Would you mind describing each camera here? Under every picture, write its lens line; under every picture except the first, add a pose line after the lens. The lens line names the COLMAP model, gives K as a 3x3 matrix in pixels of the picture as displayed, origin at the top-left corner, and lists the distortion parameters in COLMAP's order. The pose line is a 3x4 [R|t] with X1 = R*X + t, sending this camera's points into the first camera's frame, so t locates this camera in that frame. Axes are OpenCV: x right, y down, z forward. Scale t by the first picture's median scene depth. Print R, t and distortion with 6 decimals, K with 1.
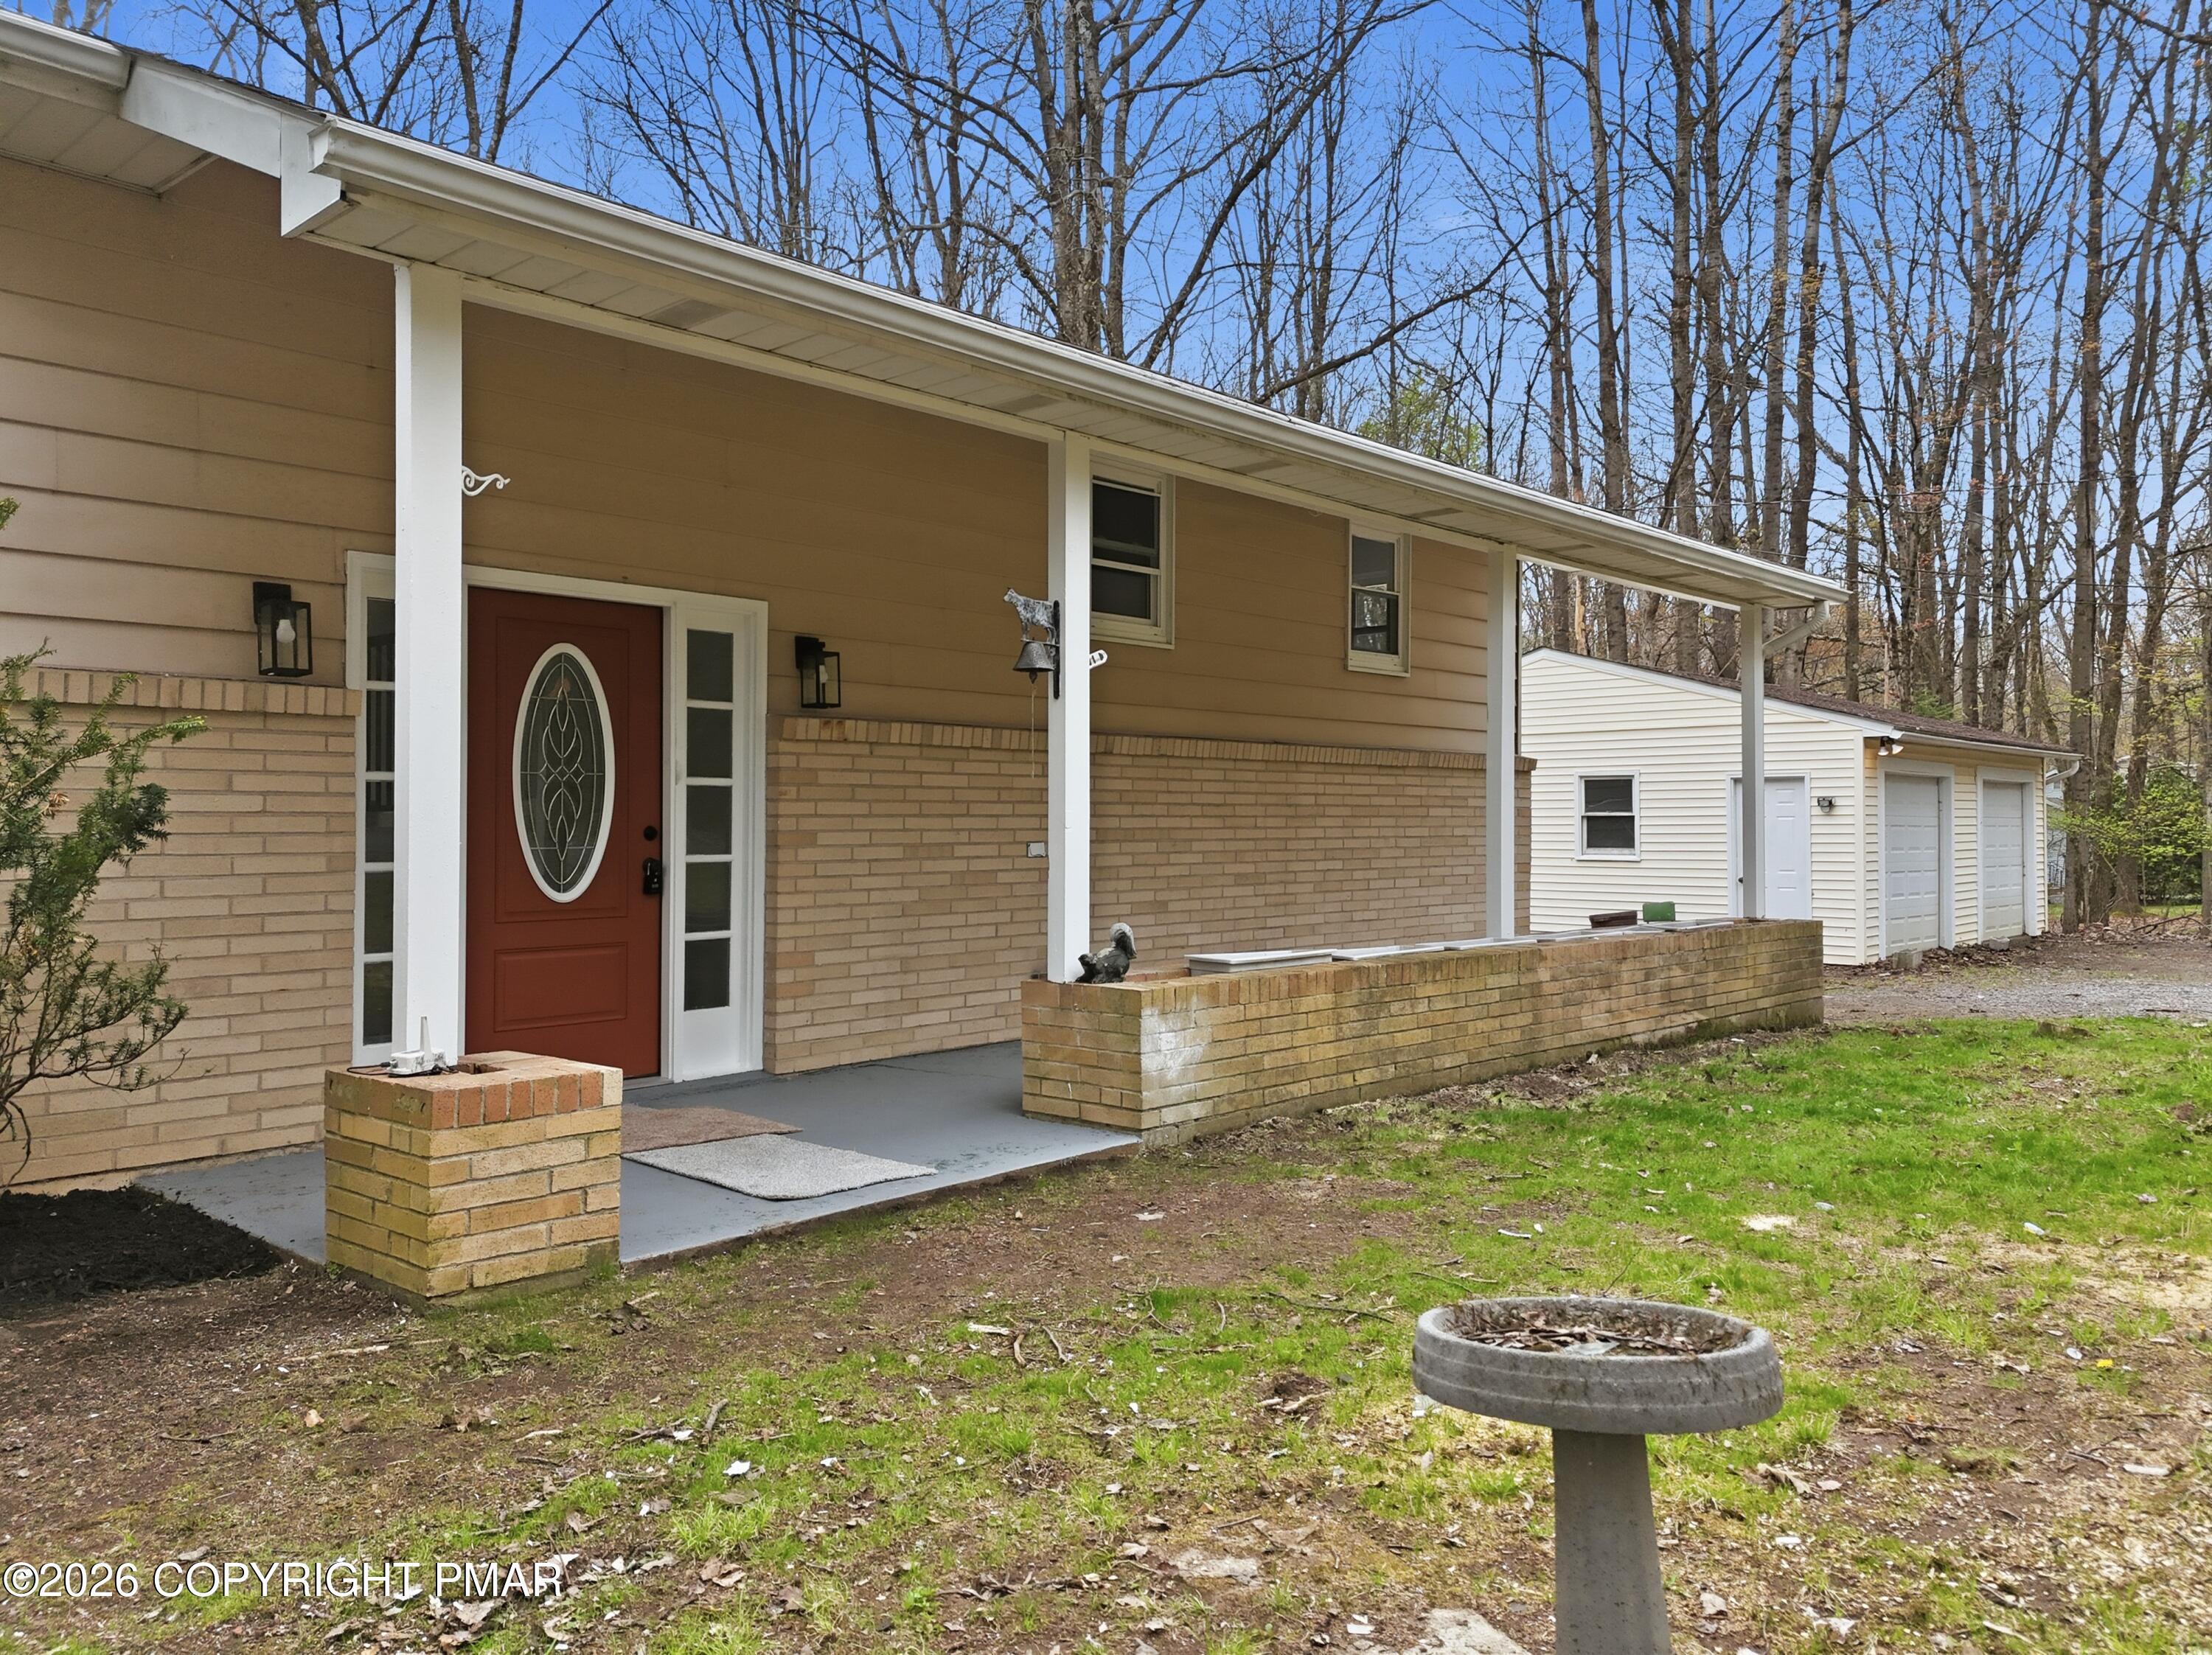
lens RADIAL K [[1653.0, 0, 1113.2], [0, 1653.0, 809.3], [0, 0, 1]] dist [0.130809, -0.210039]
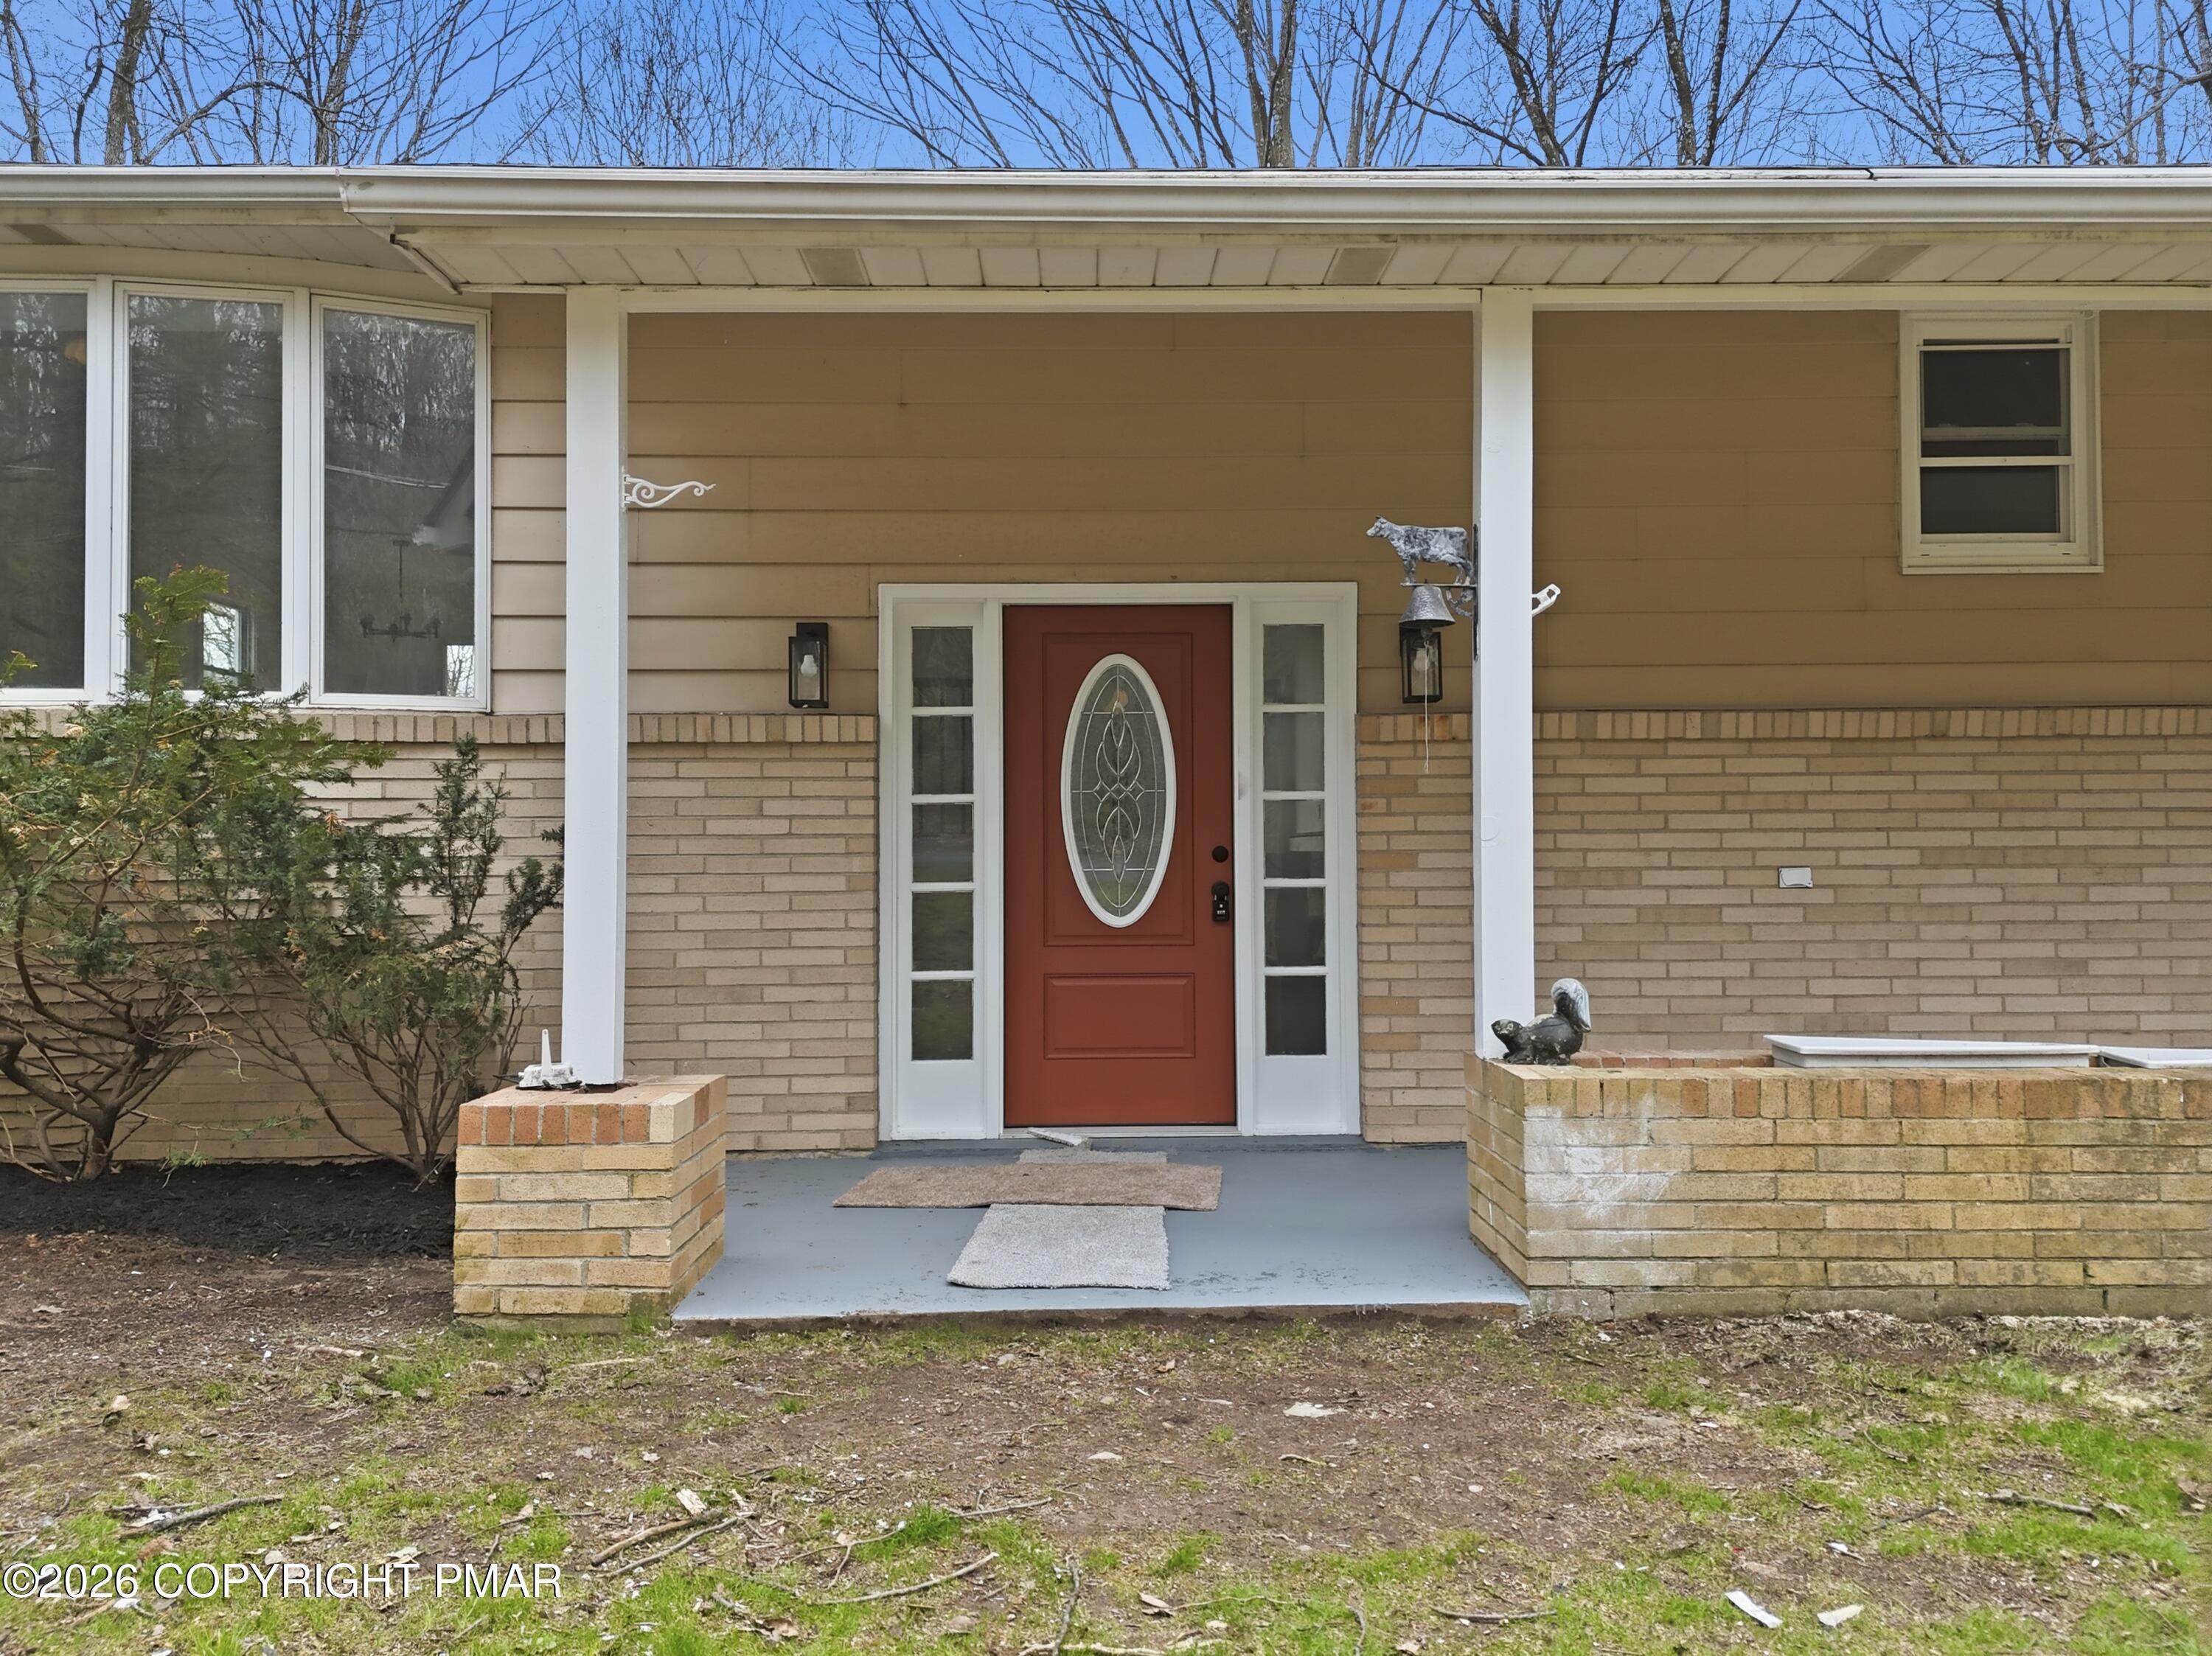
lens RADIAL K [[1653.2, 0, 1113.2], [0, 1653.2, 809.8], [0, 0, 1]] dist [0.130809, -0.210039]
pose [[0.681518, -0.028045, -0.731264, 0.375209], [0.011518, 0.999553, -0.027601, 0.015786], [0.731711, 0.010388, 0.681536, 0.382932]]
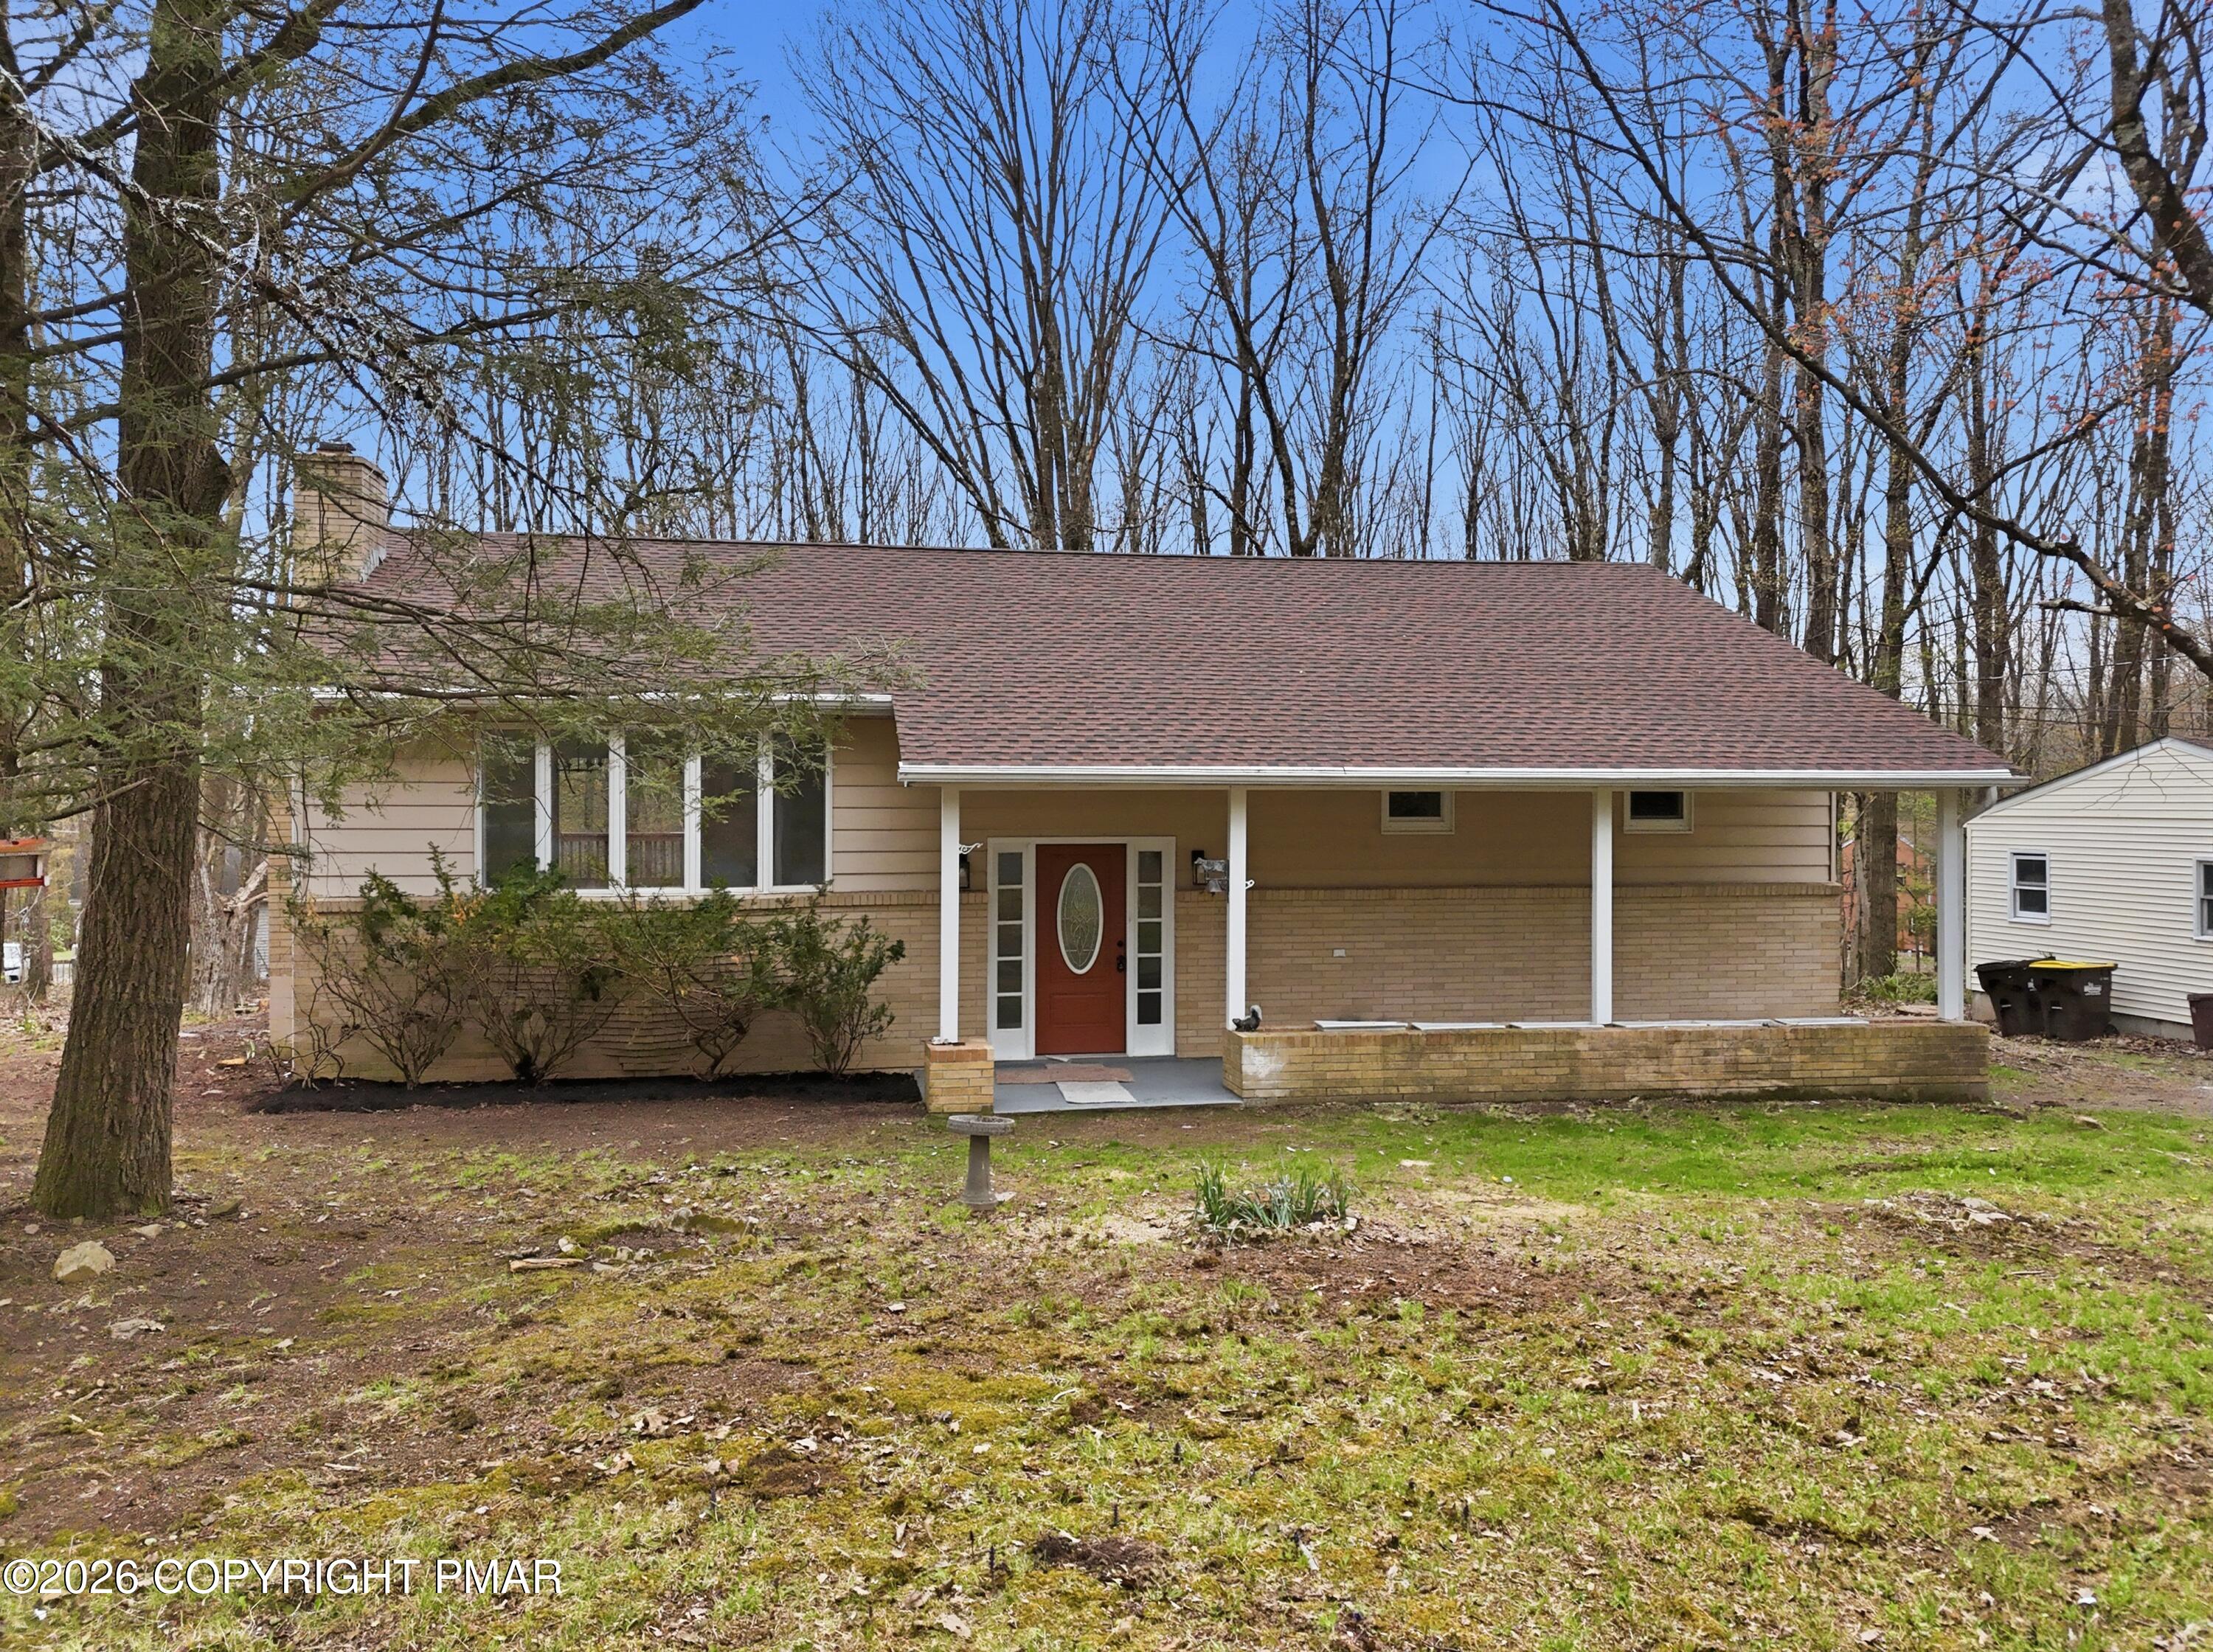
lens RADIAL K [[1612.9, 0, 1091.8], [0, 1612.9, 809.1], [0, 0, 1]] dist [0.037066, -0.001252]
pose [[0.794924, 0.006279, -0.606676, 1.110440], [0.002669, 0.999901, 0.013845, -0.217817], [0.606703, -0.012625, 0.794829, -0.820173]]
